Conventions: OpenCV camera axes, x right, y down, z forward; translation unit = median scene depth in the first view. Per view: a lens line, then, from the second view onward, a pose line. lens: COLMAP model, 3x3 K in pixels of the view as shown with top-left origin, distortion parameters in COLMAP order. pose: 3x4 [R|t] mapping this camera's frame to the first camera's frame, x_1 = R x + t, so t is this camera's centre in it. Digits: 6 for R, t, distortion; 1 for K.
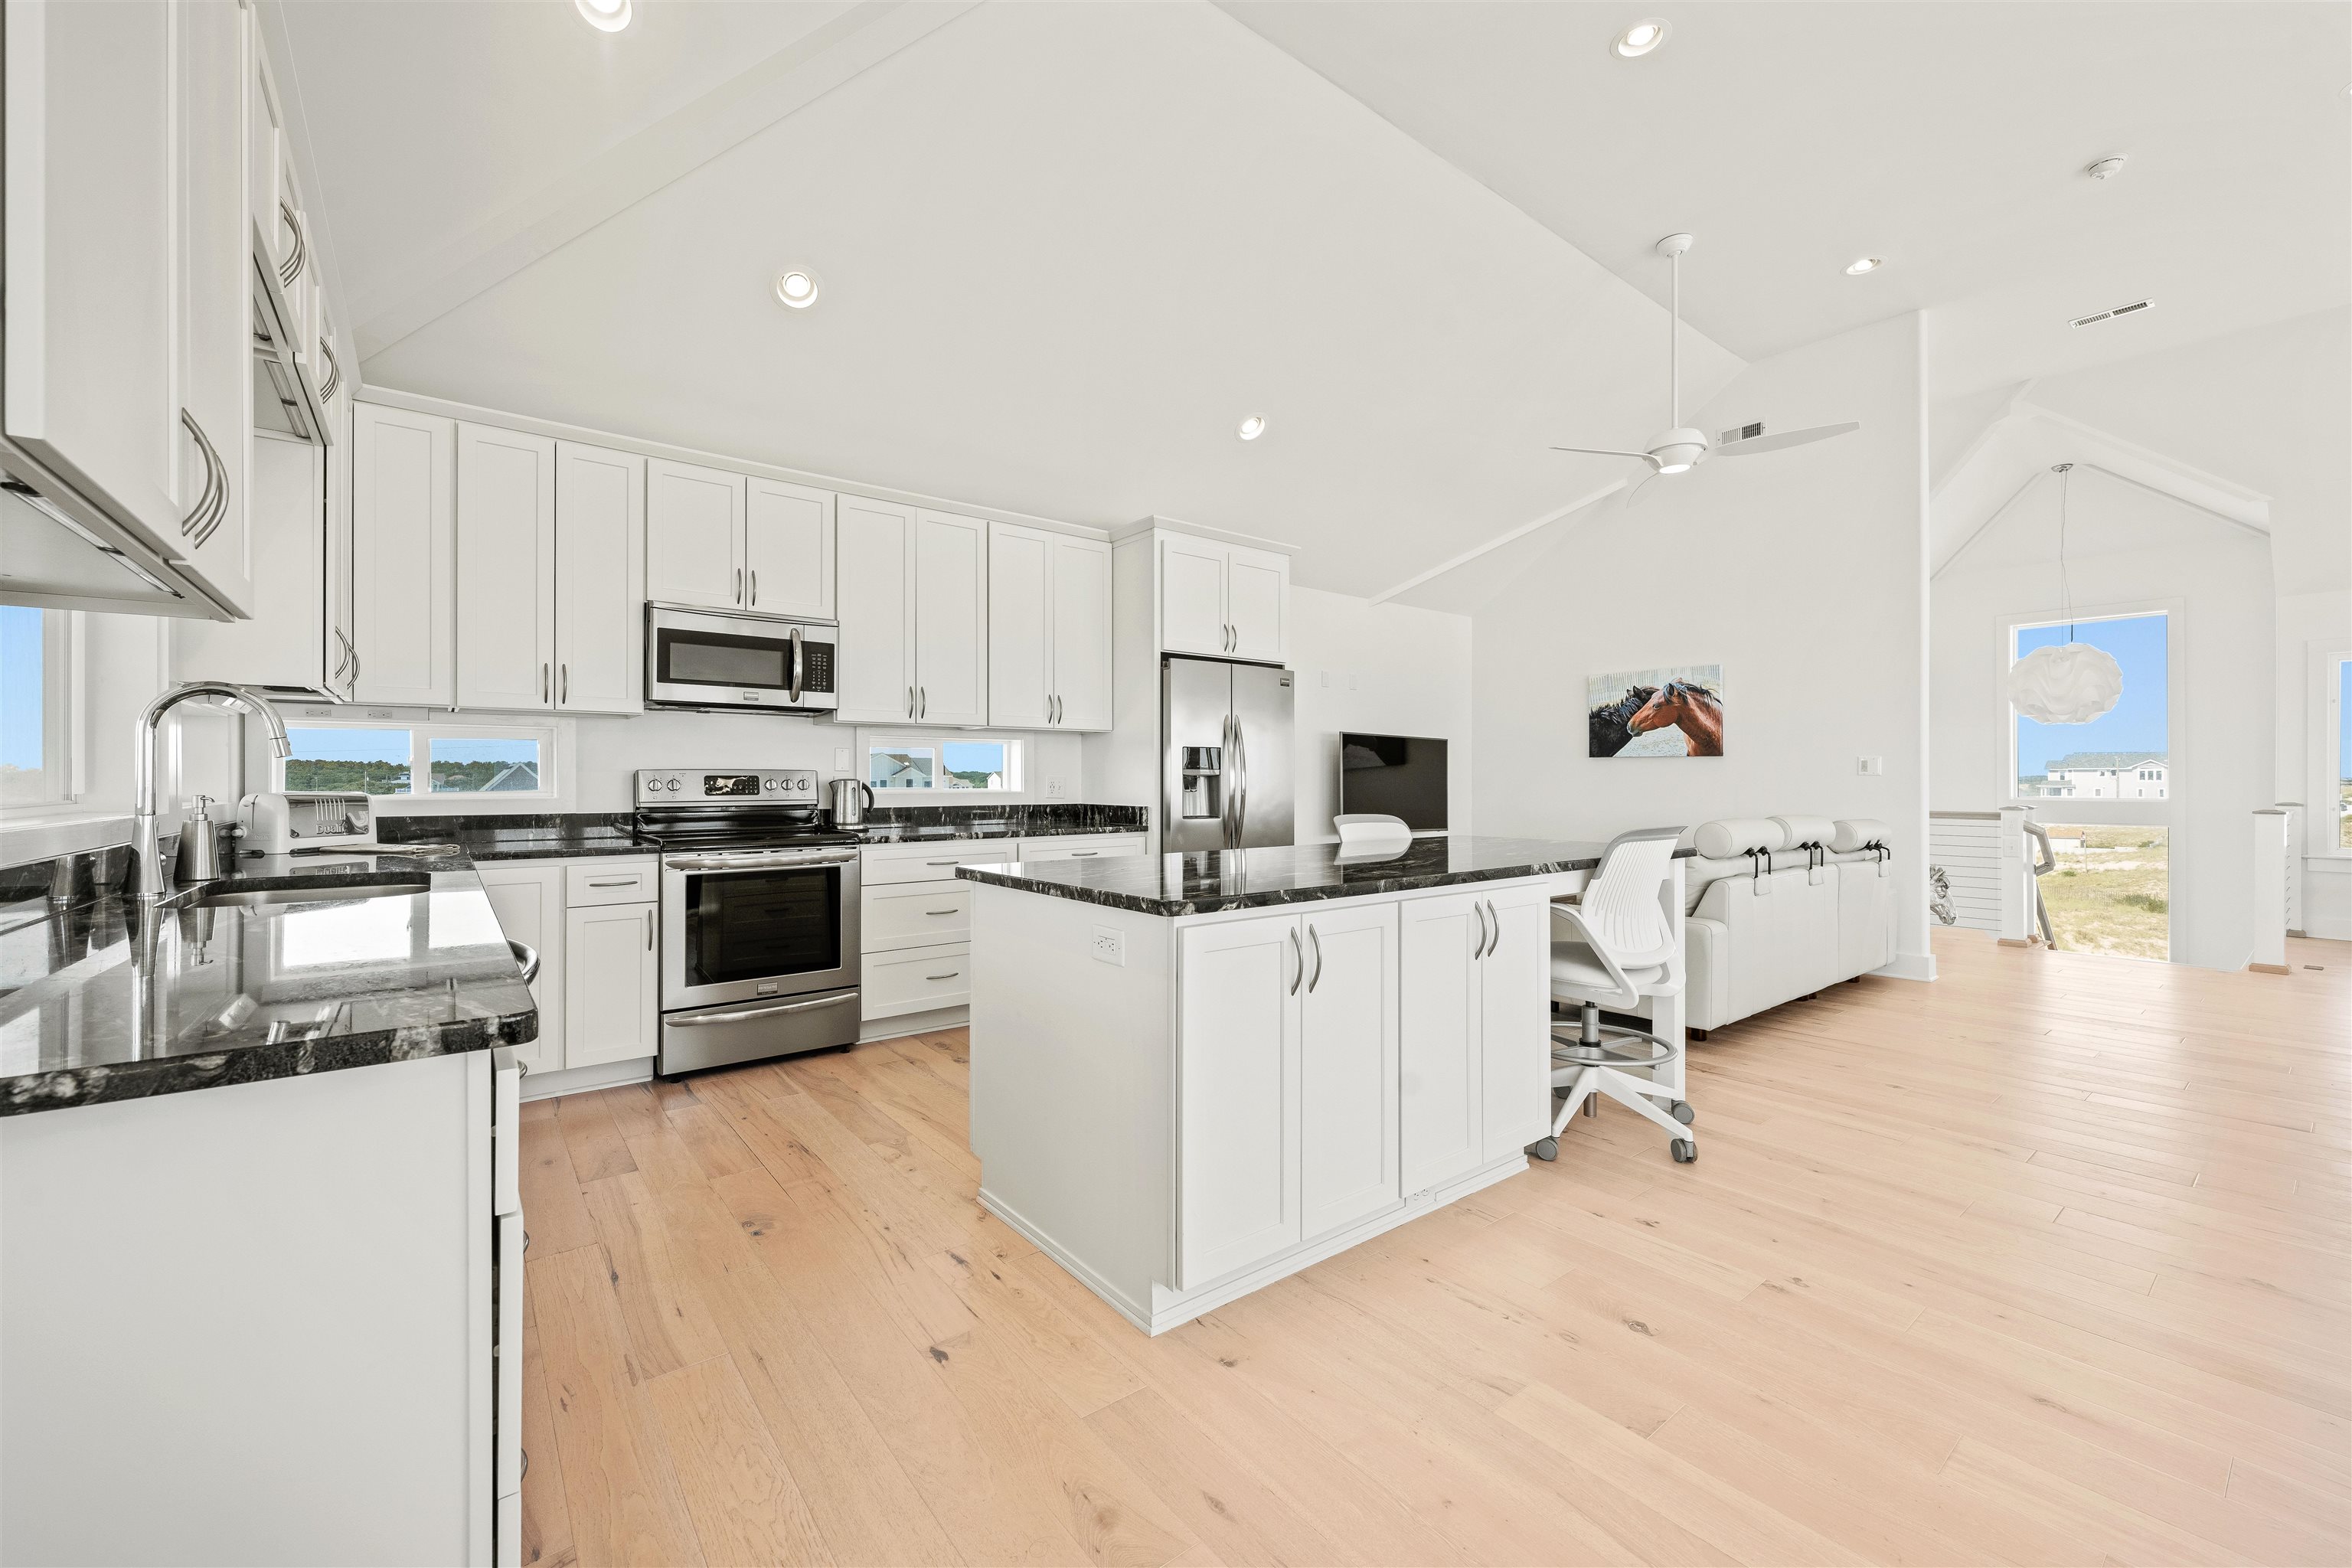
lens RADIAL K [[953.9, 0, 1178.0], [0, 953.9, 785.8], [0, 0, 1]] dist [0.000346, 0.000317]
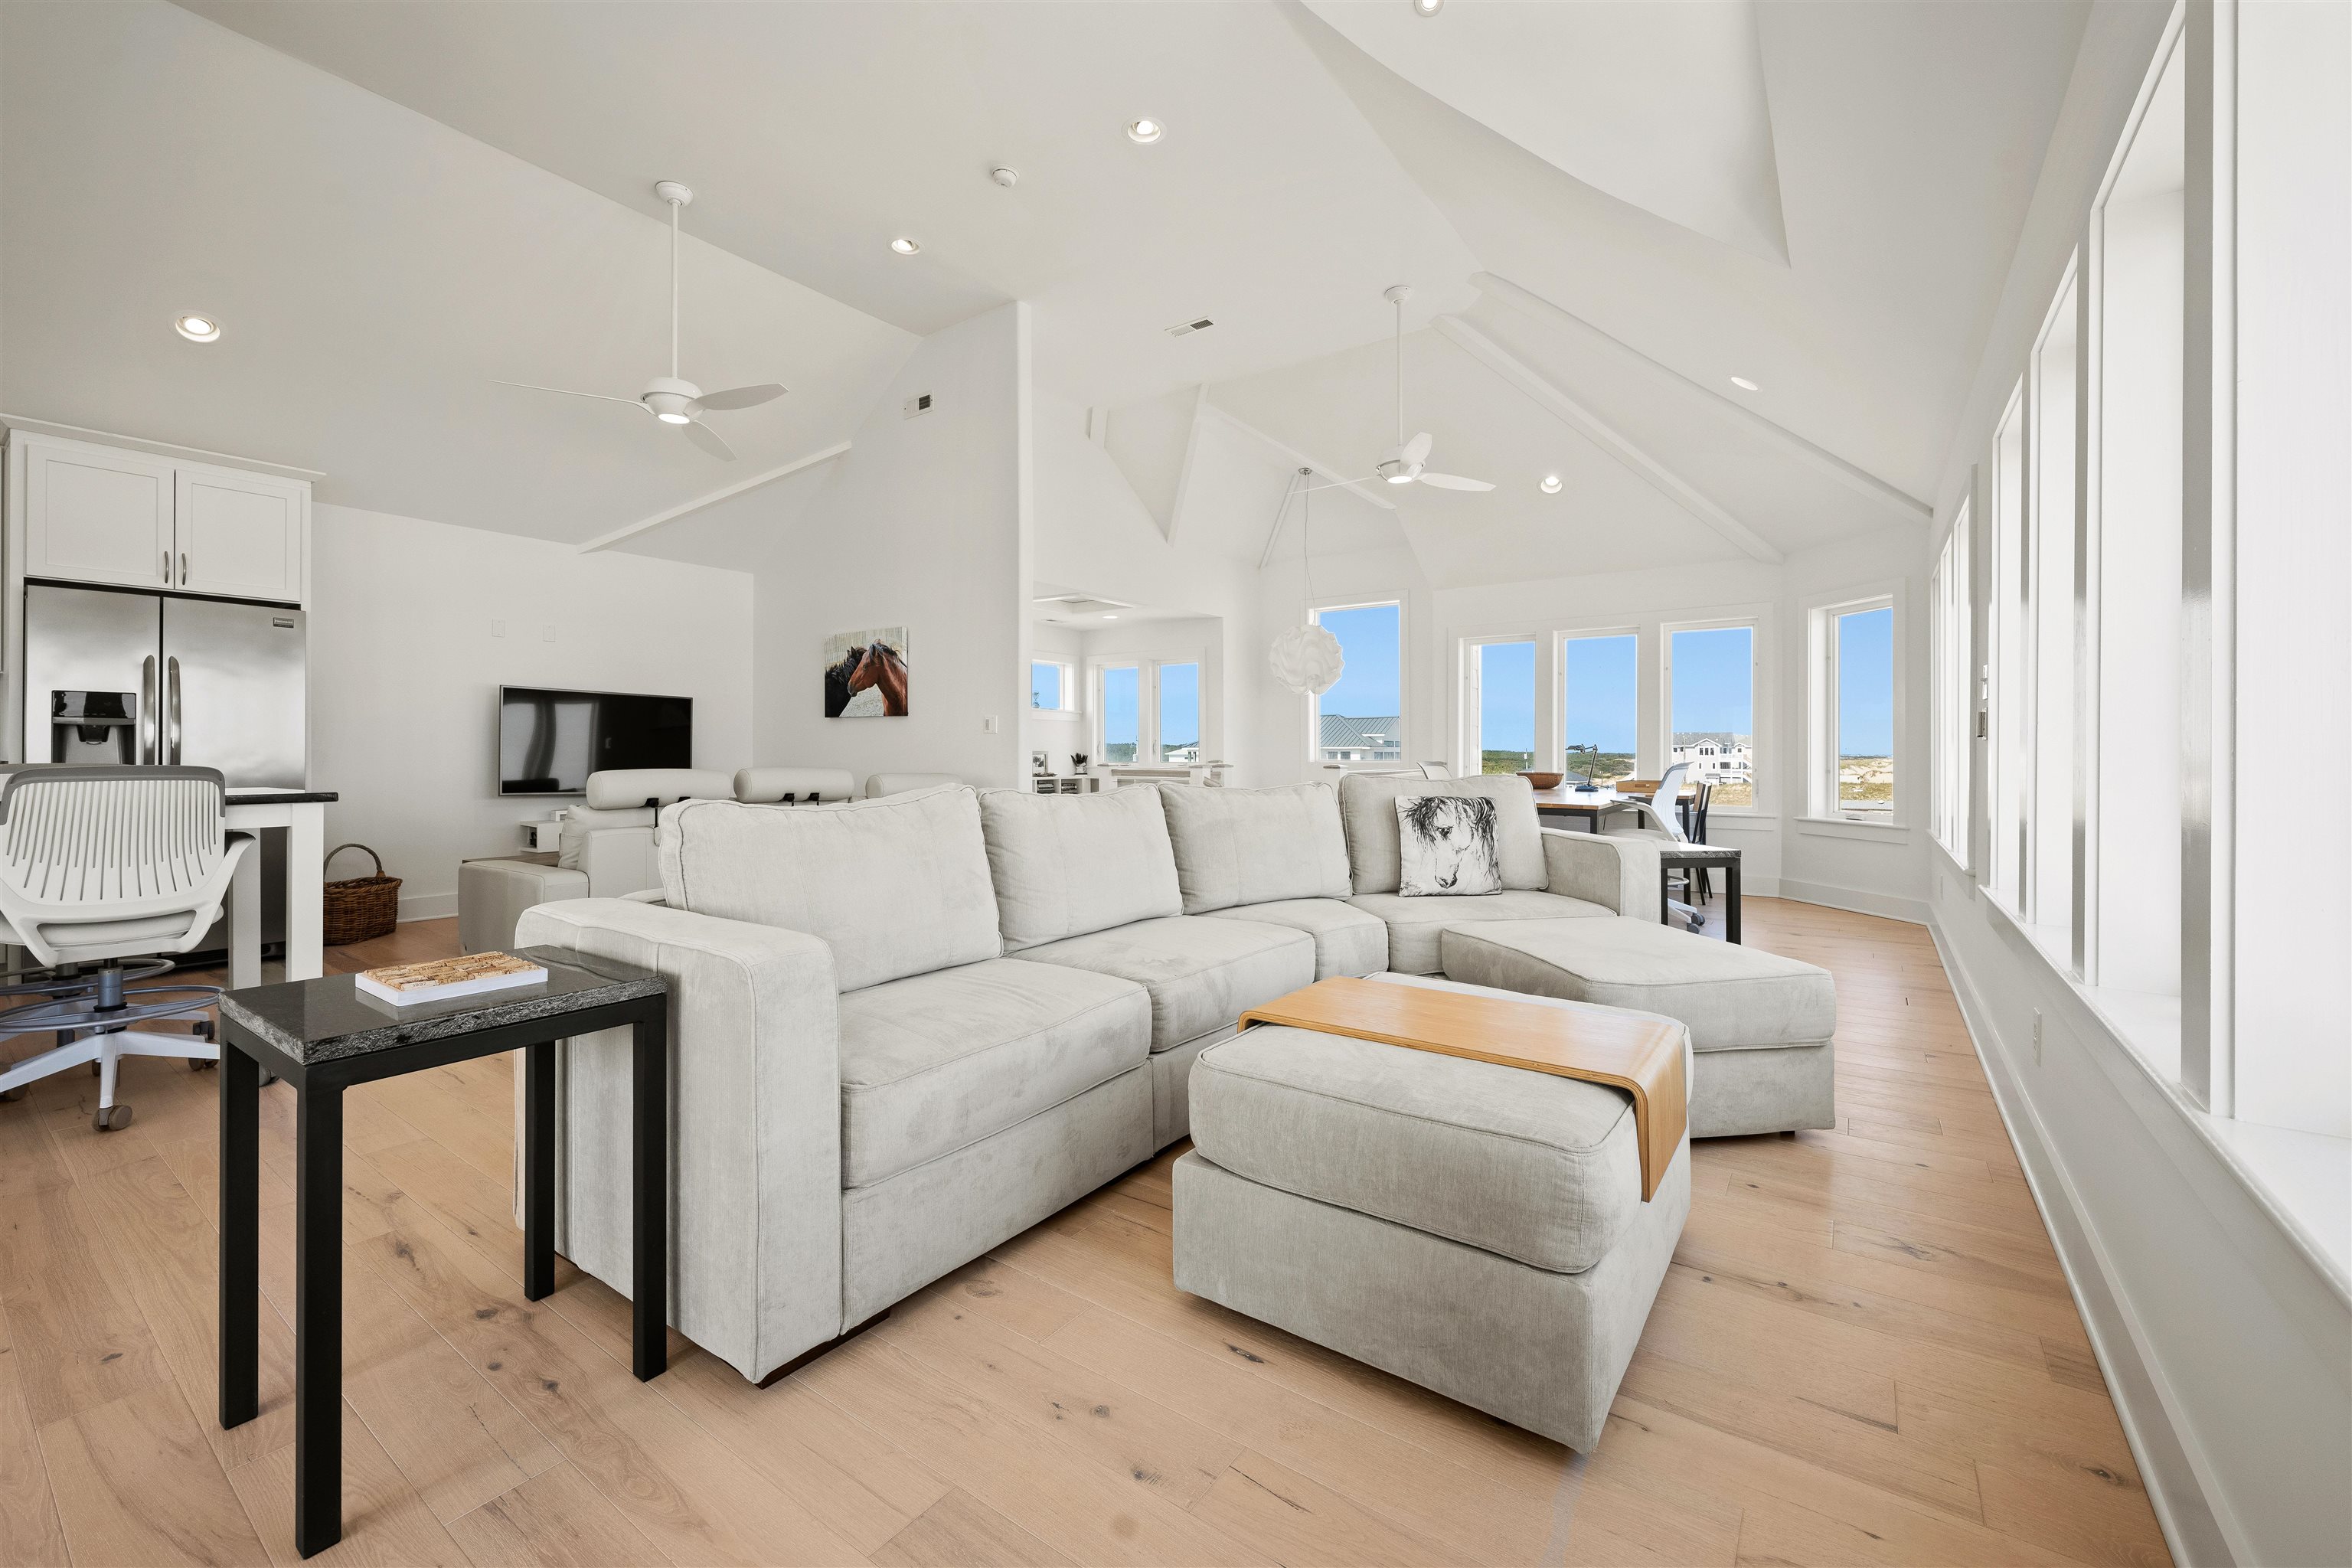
lens RADIAL K [[953.9, 0, 1173.8], [0, 953.9, 765.9], [0, 0, 1]] dist [0.000346, 0.000317]
pose [[0.962591, -0.001264, 0.270955, 0.555229], [-0.000474, 0.999980, 0.006348, 0.016228], [-0.270958, -0.006239, 0.962571, -0.073471]]
